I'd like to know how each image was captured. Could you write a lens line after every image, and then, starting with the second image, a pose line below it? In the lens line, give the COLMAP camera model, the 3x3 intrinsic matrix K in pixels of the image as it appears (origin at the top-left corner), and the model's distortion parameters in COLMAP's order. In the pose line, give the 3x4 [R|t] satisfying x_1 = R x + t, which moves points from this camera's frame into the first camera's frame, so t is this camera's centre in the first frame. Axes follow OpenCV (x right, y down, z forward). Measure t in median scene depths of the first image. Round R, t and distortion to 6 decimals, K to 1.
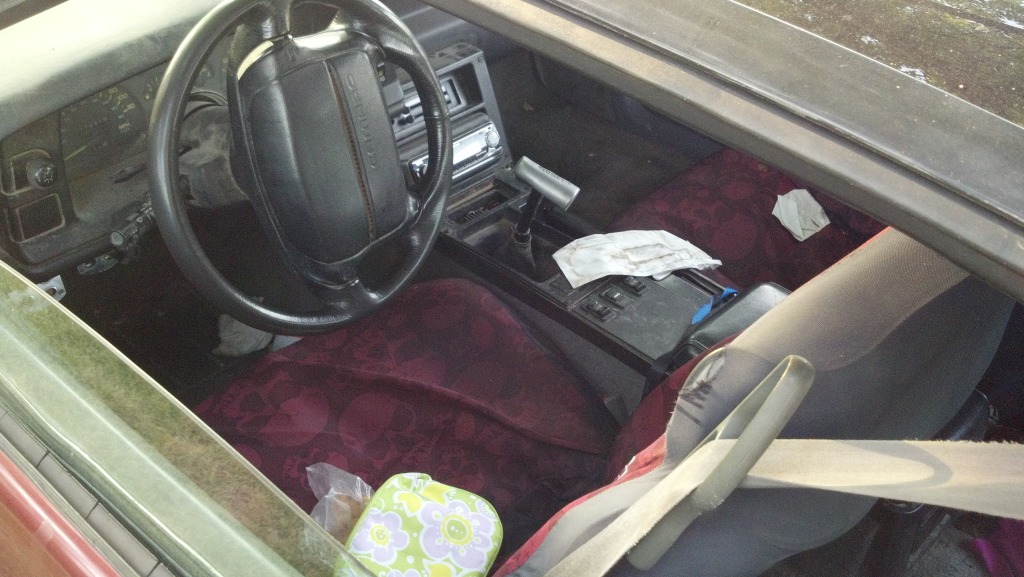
lens RADIAL K [[1104.0, 0, 512.0], [0, 1104.0, 288.5], [0, 0, 1]] dist [0.125247, -0.360614]
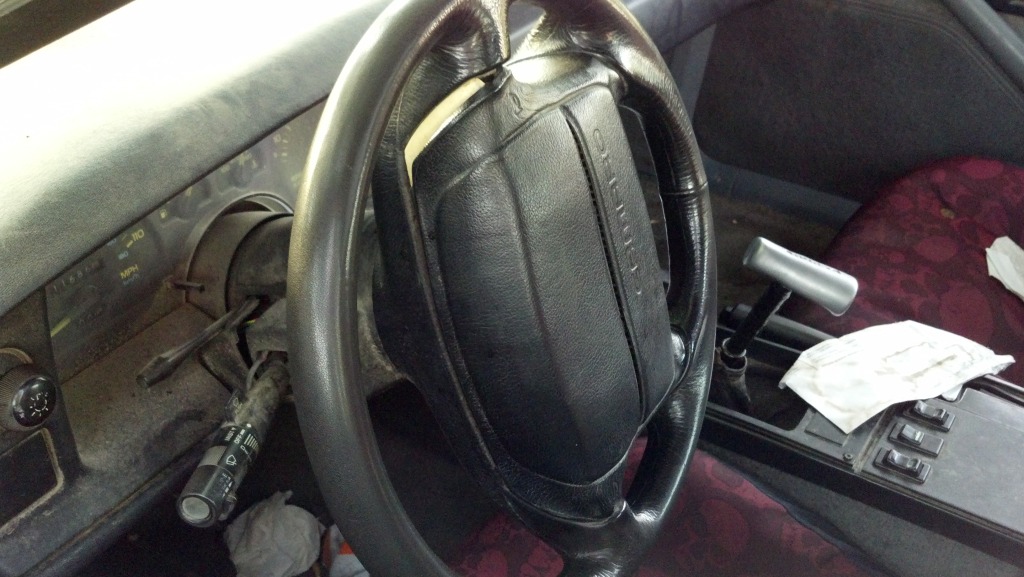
lens RADIAL K [[1104.0, 0, 512.0], [0, 1104.0, 288.5], [0, 0, 1]] dist [0.125247, -0.360614]
pose [[0.981227, -0.122441, 0.149002, -0.259503], [0.130652, 0.990333, -0.046592, -0.092324], [-0.141857, 0.065184, 0.987739, 0.457527]]
